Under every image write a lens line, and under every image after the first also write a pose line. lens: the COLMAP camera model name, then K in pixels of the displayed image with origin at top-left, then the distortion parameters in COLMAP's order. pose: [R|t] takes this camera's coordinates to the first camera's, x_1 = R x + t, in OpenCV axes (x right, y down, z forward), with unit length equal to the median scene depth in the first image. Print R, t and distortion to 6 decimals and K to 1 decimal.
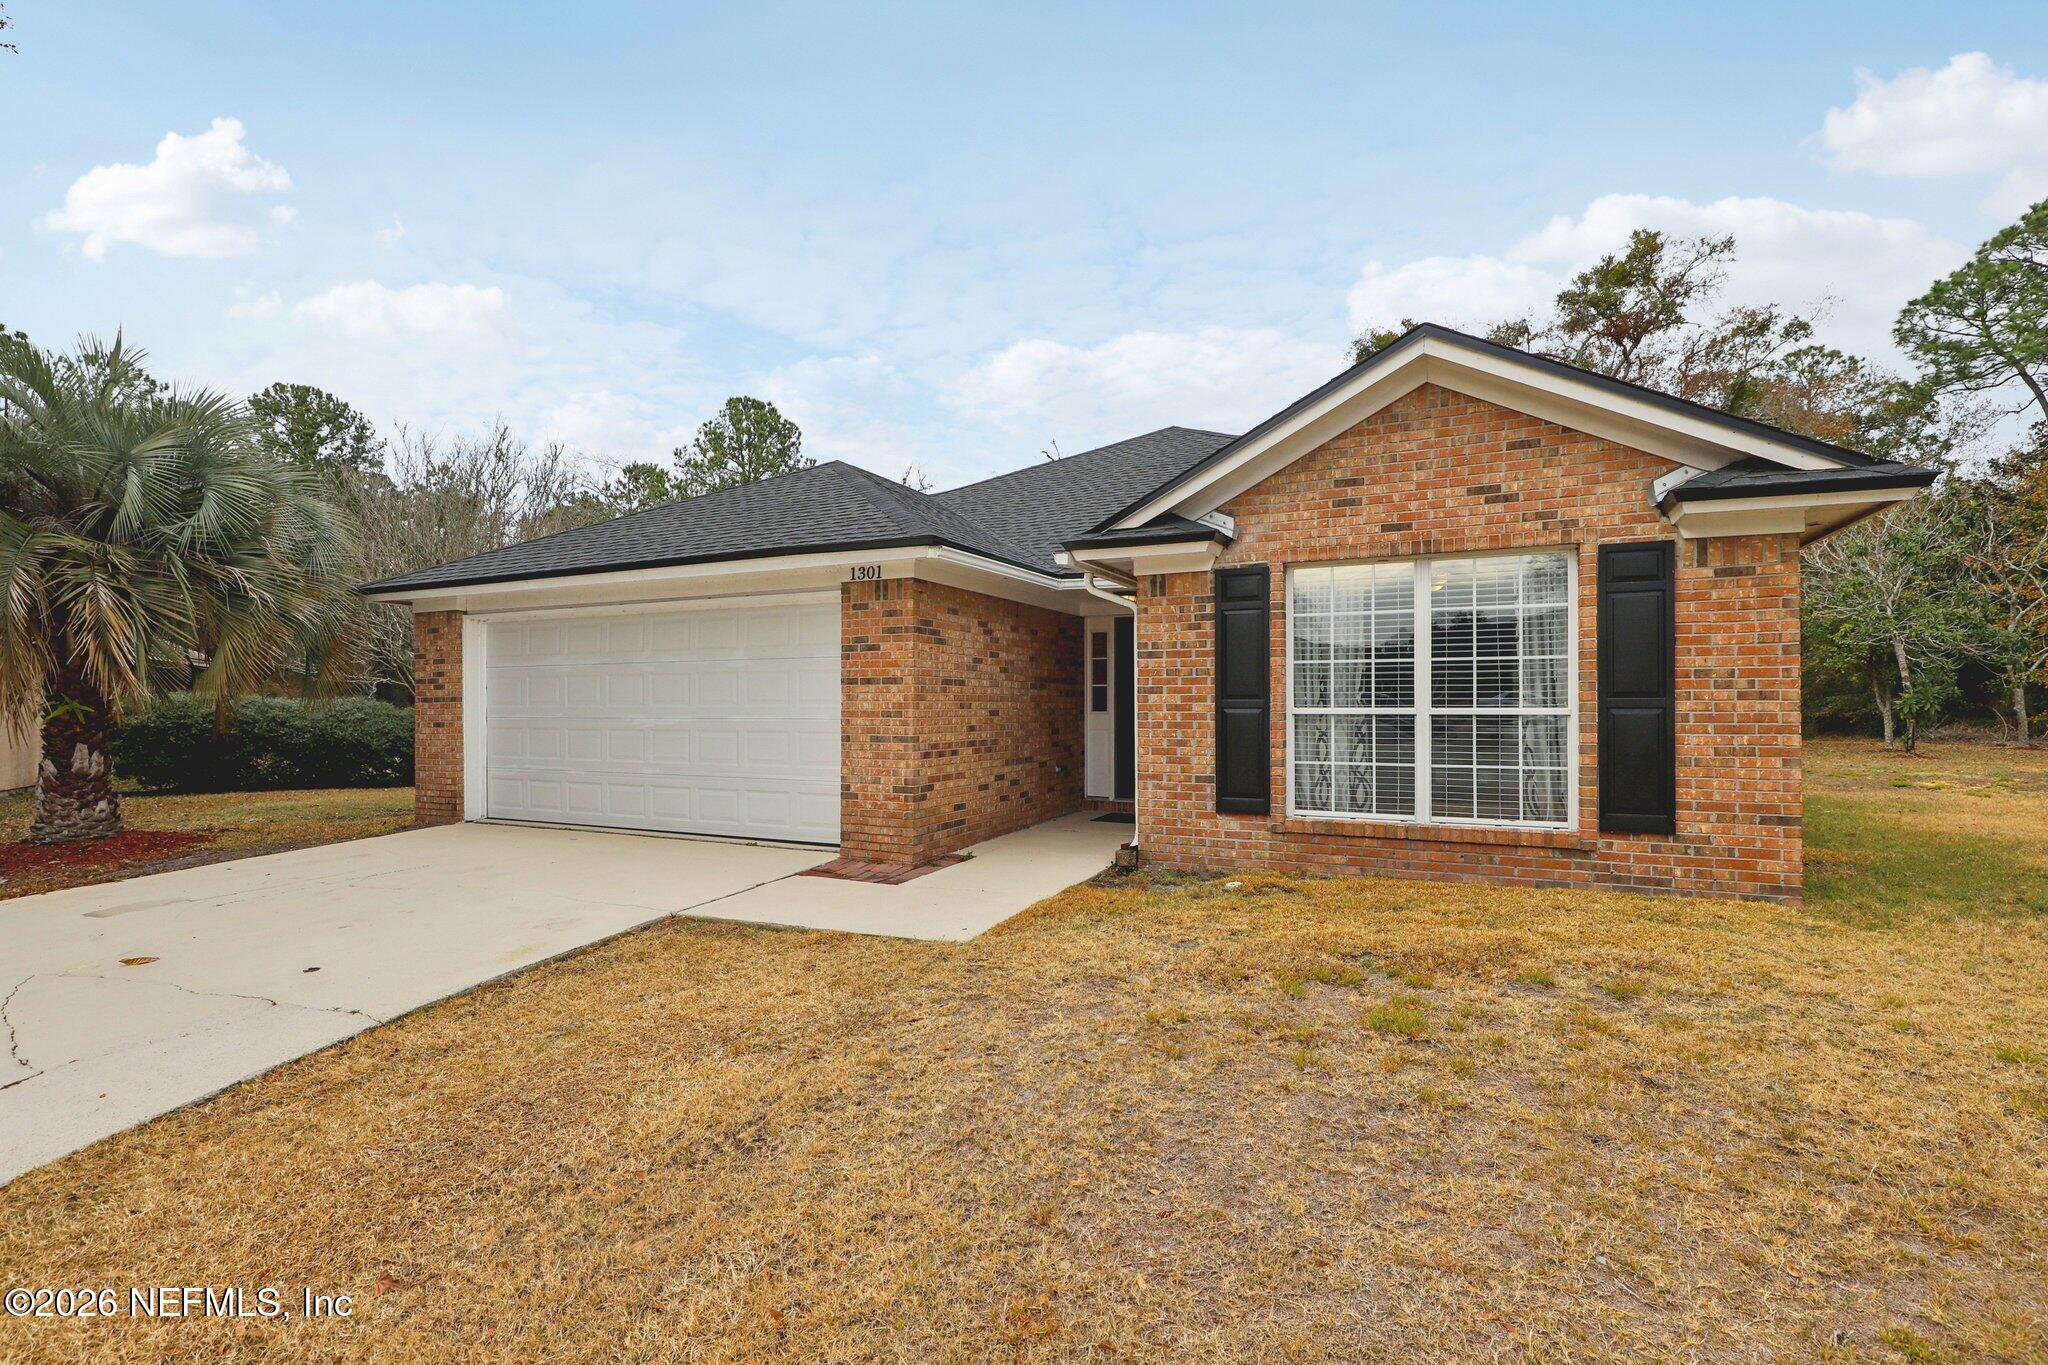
lens RADIAL K [[922.8, 0, 1027.4], [0, 922.8, 696.1], [0, 0, 1]] dist [-0.000726, 0.001120]
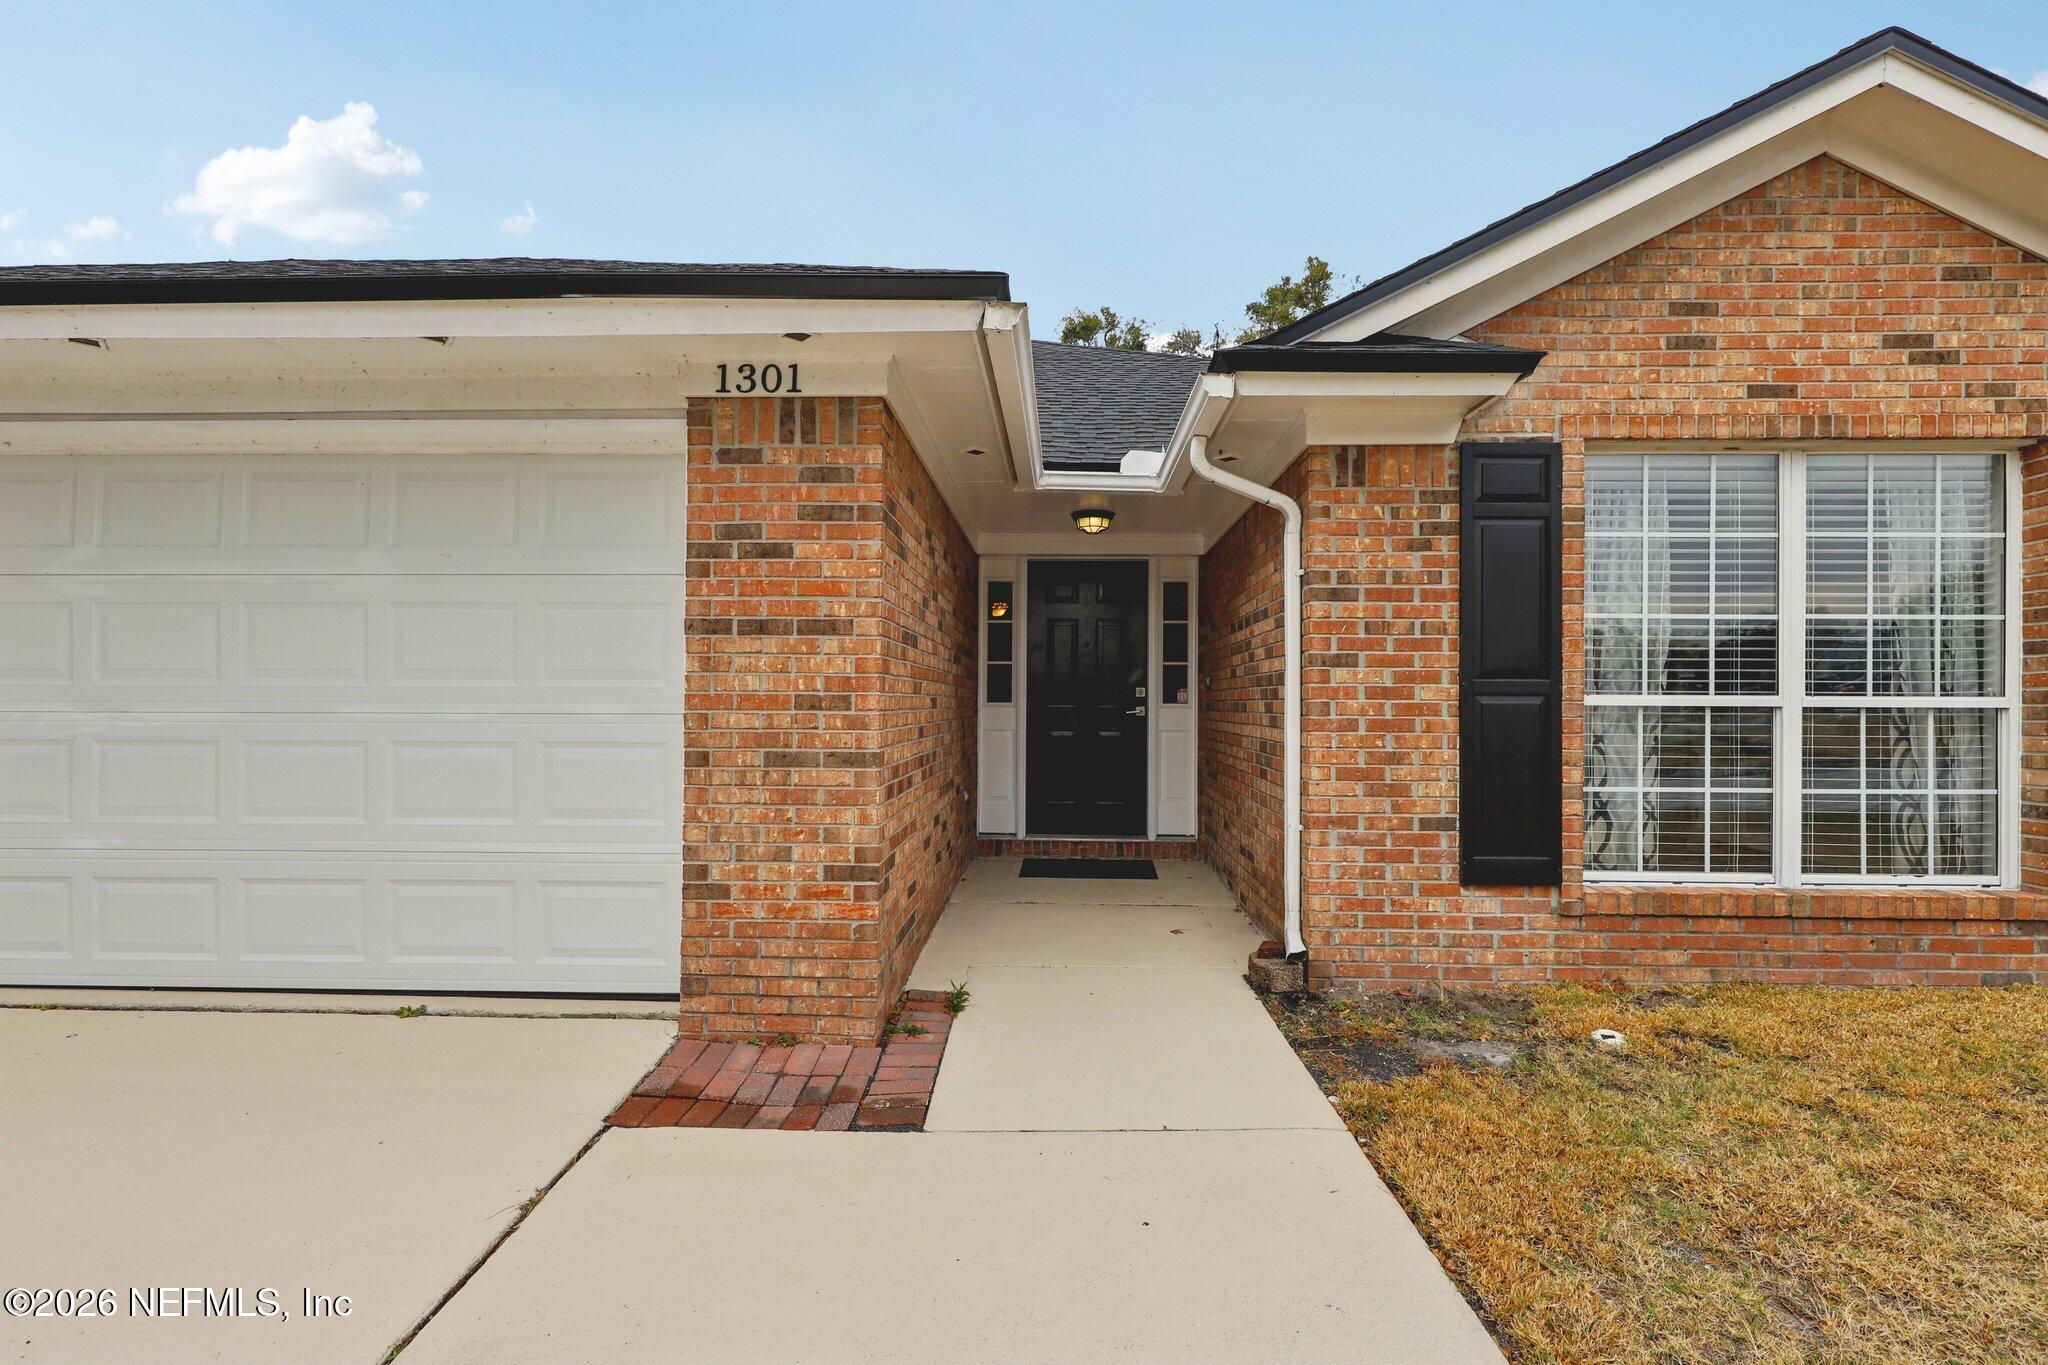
lens RADIAL K [[922.8, 0, 1033.5], [0, 922.8, 690.4], [0, 0, 1]] dist [-0.000726, 0.001120]
pose [[0.915028, 0.010261, 0.403260, -0.243591], [-0.010766, 0.999942, -0.001015, 0.013508], [-0.403247, -0.003412, 0.915085, 0.580157]]
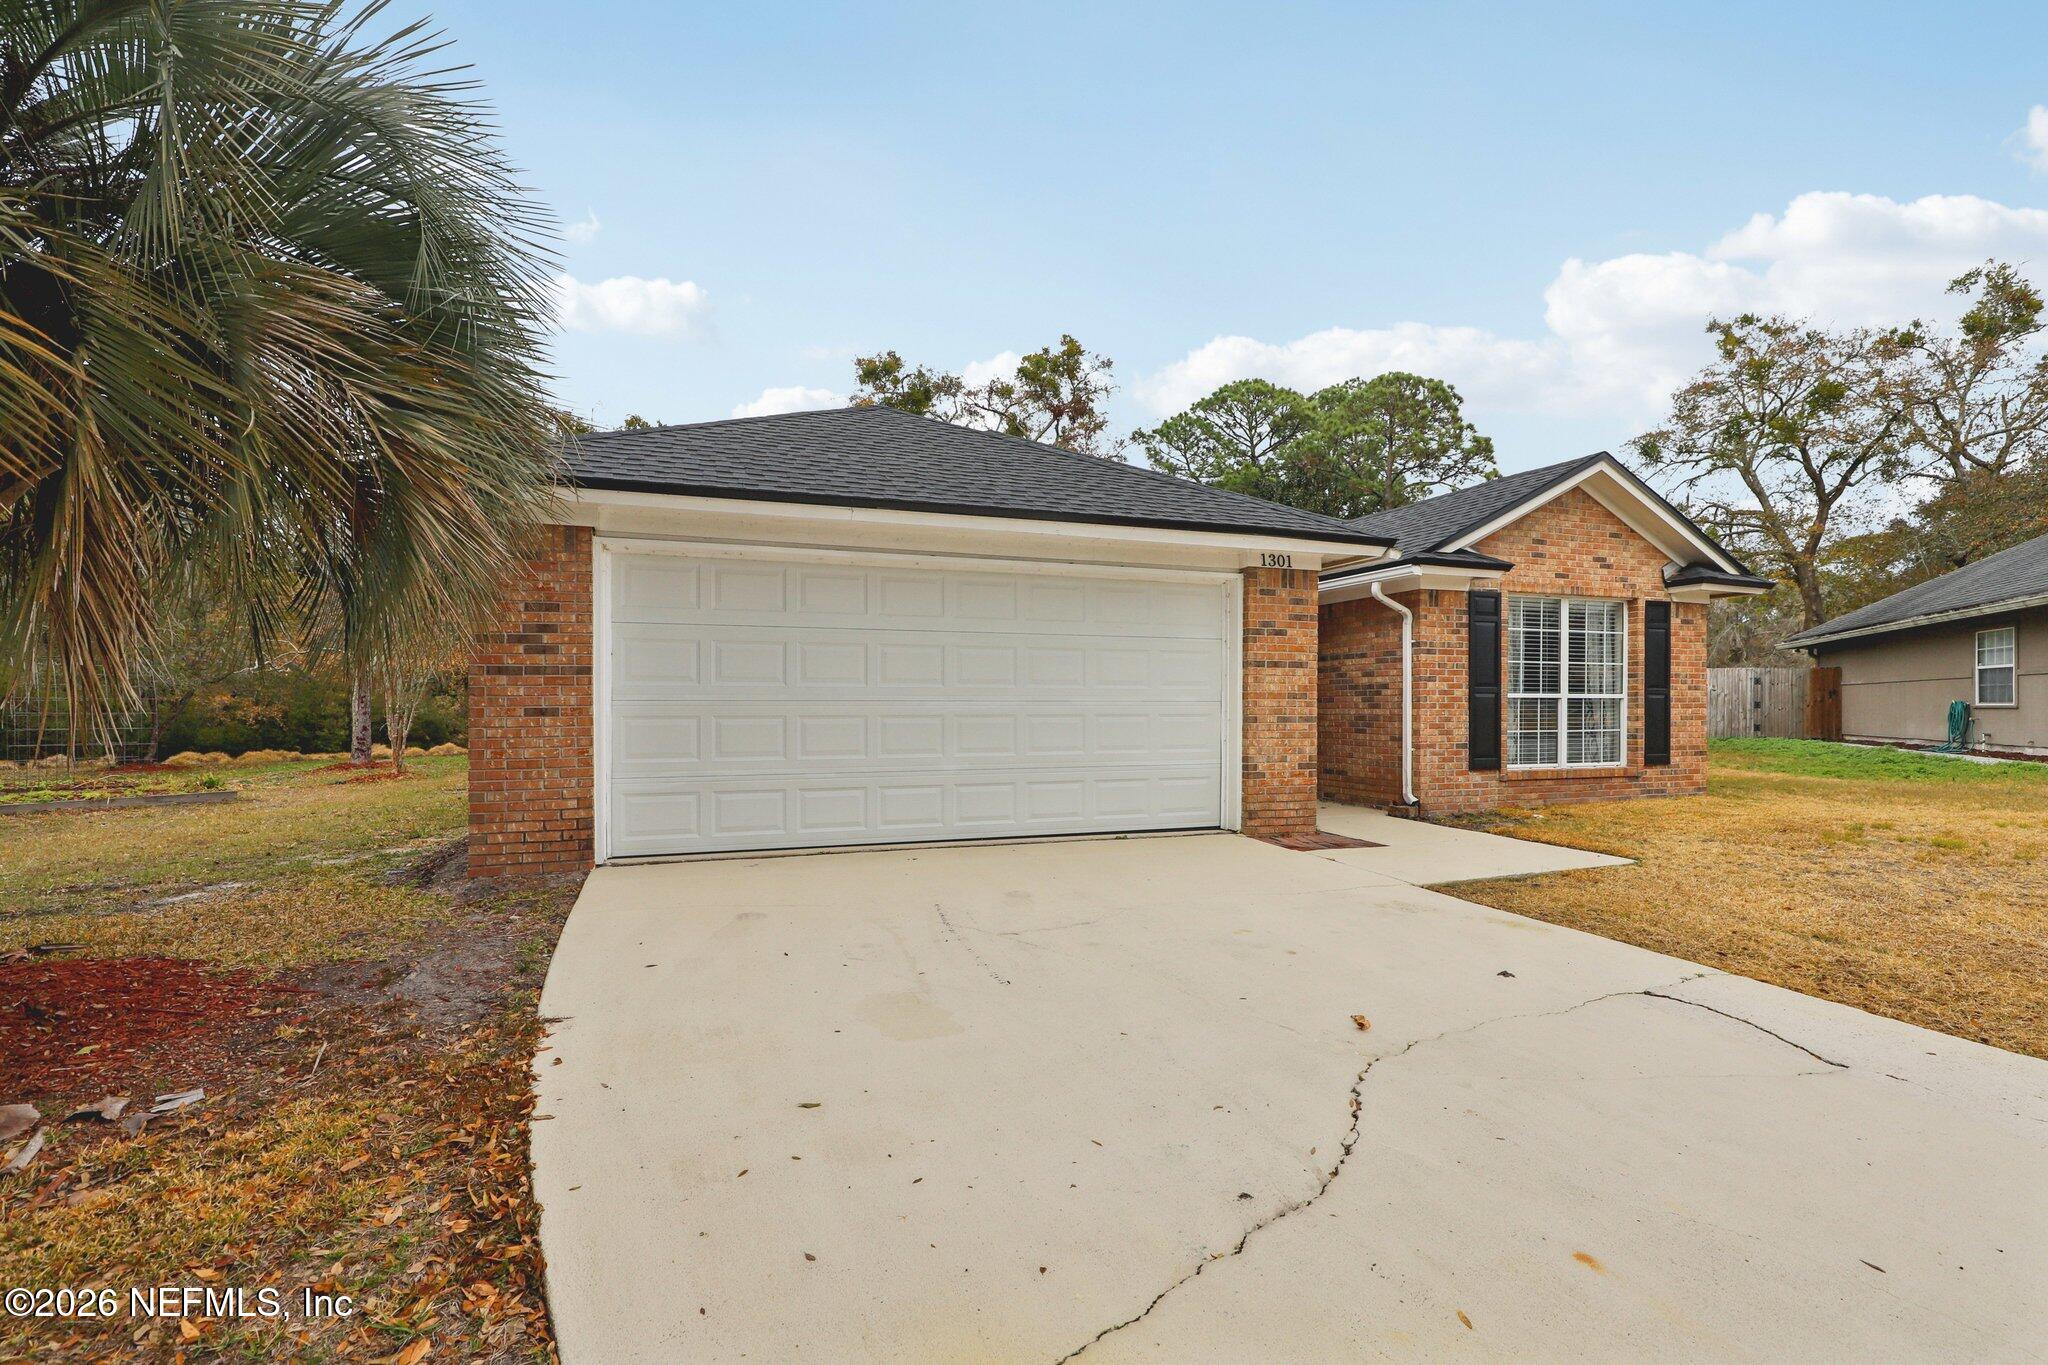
lens RADIAL K [[922.8, 0, 1018.6], [0, 922.8, 703.7], [0, 0, 1]] dist [-0.000726, 0.001120]
pose [[0.708566, 0.003211, 0.705637, -1.182540], [-0.009890, 0.999937, 0.005381, 0.027113], [-0.705575, -0.010792, 0.708553, 0.491365]]
